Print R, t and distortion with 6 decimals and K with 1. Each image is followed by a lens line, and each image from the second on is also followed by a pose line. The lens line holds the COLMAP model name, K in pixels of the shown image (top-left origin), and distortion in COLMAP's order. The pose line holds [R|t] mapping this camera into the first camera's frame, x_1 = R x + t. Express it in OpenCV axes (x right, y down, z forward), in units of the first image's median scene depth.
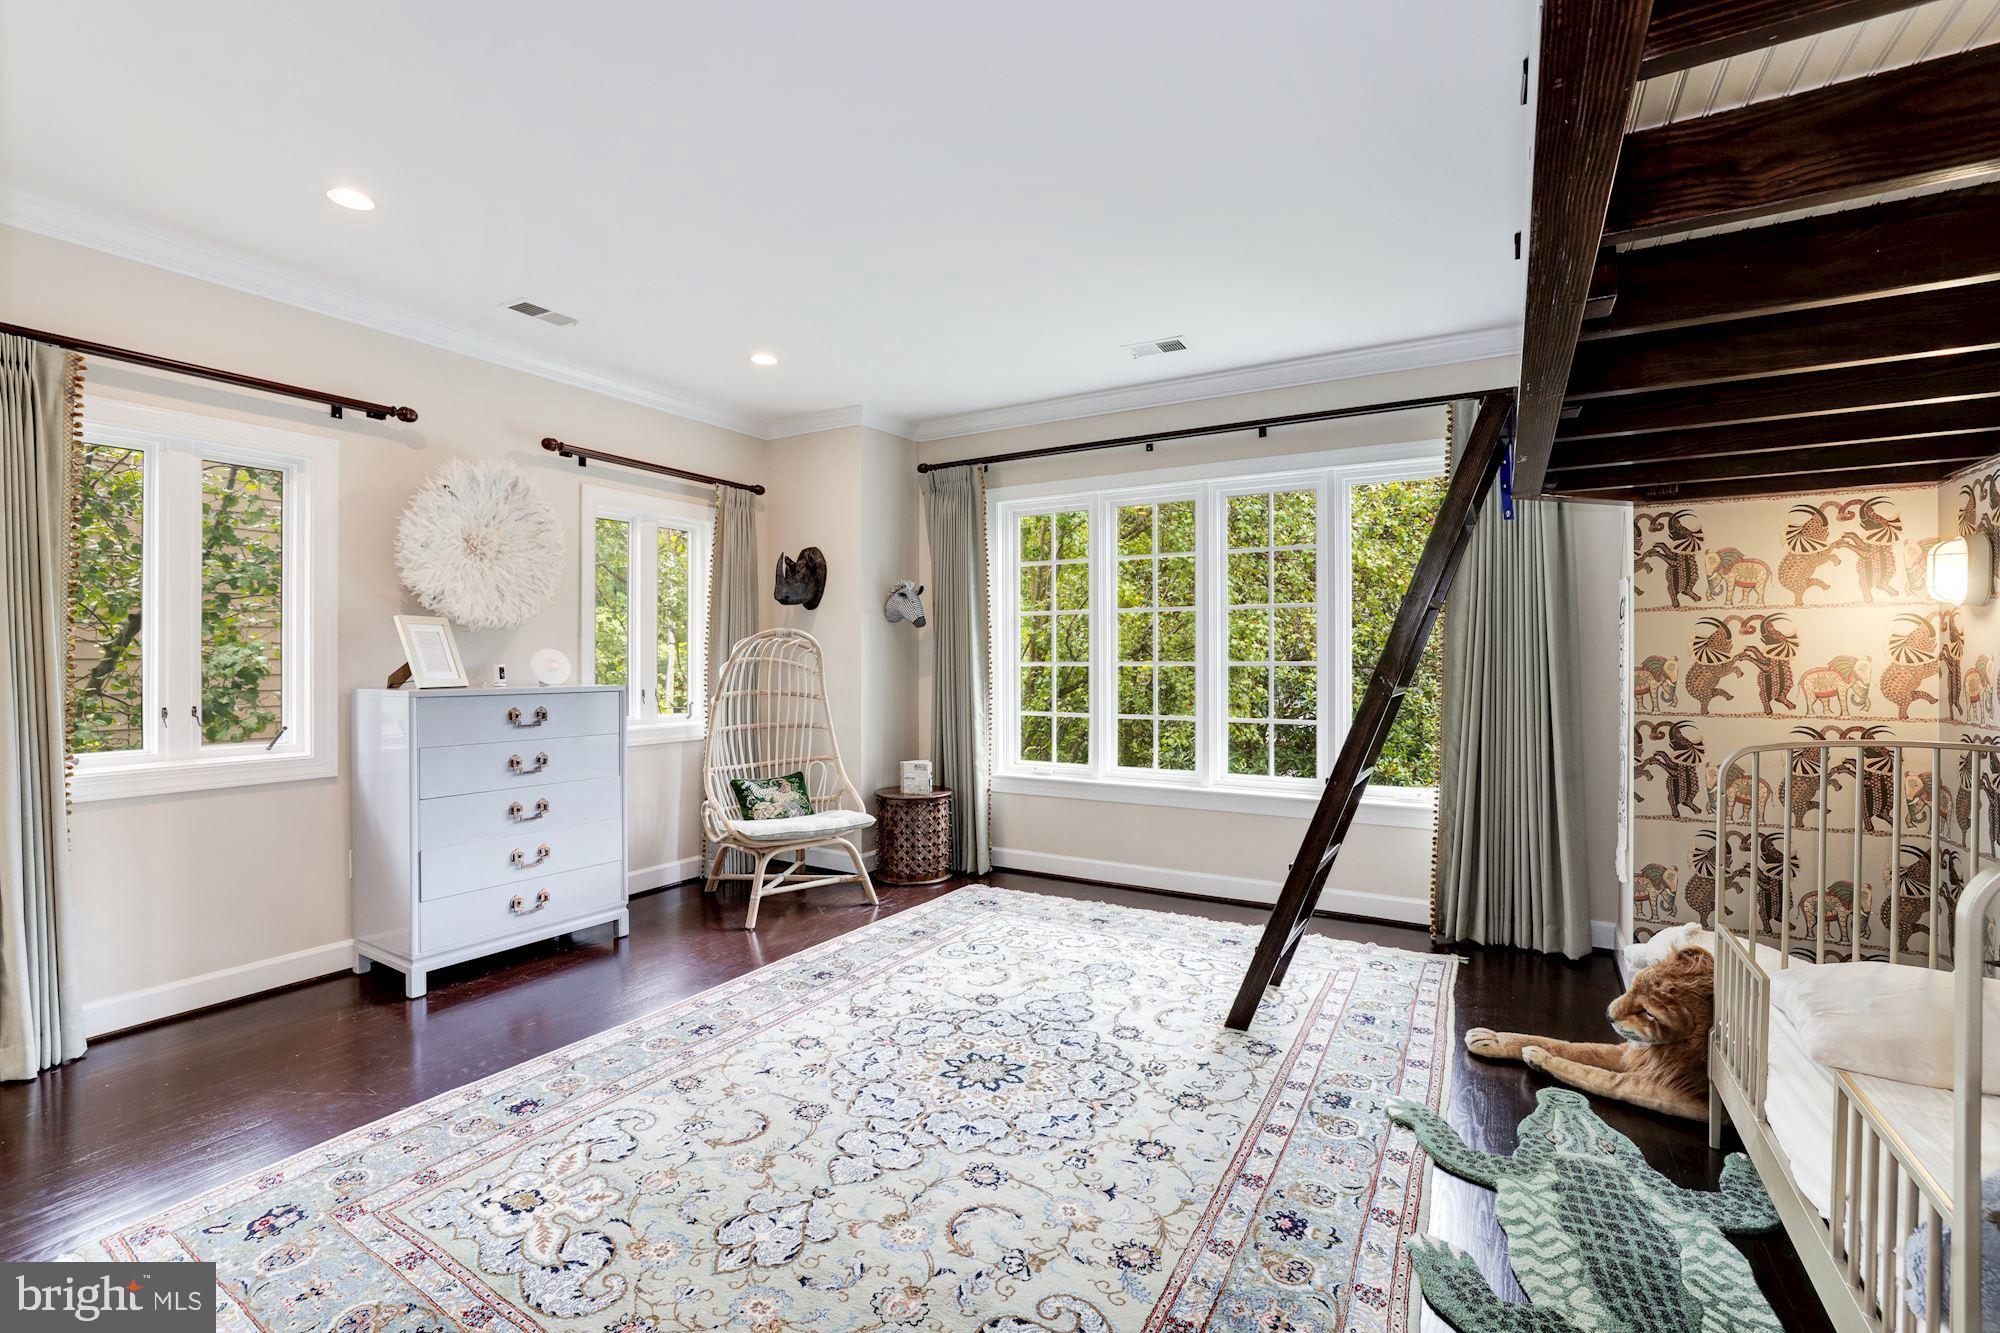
lens RADIAL K [[854.9, 0, 1000.0], [0, 854.9, 666.5], [0, 0, 1]] dist [-0.020938, 0.000332]
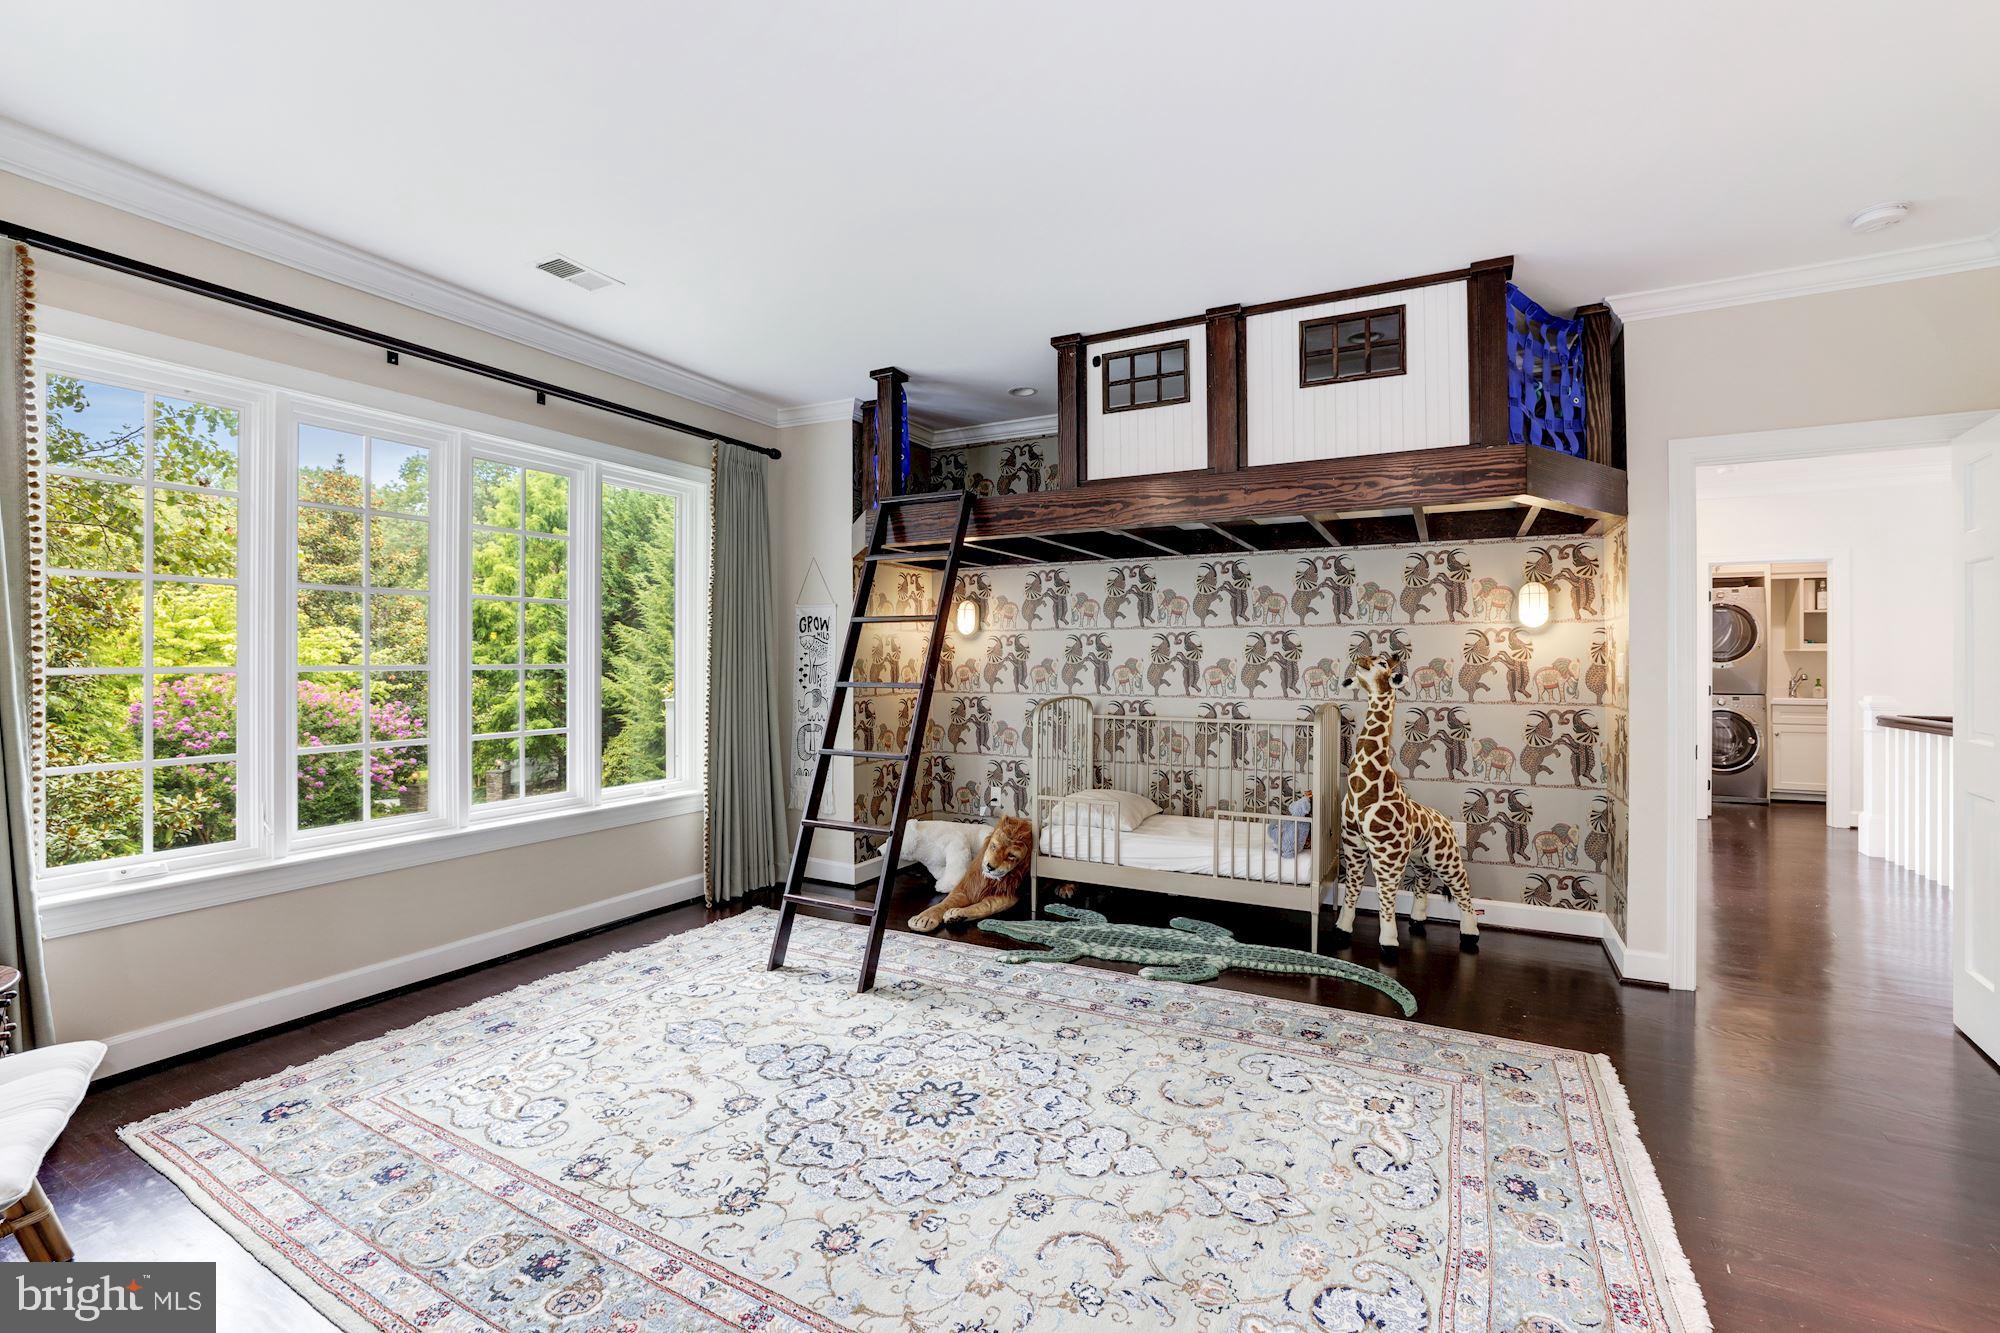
lens RADIAL K [[843.6, 0, 1000.0], [0, 843.6, 666.5], [0, 0, 1]] dist [-0.022152, 0.000335]
pose [[-0.034375, -0.001846, 0.999407, -0.881203], [0.004069, 0.999990, 0.001987, -0.006557], [-0.999401, 0.004135, -0.034367, 0.894214]]
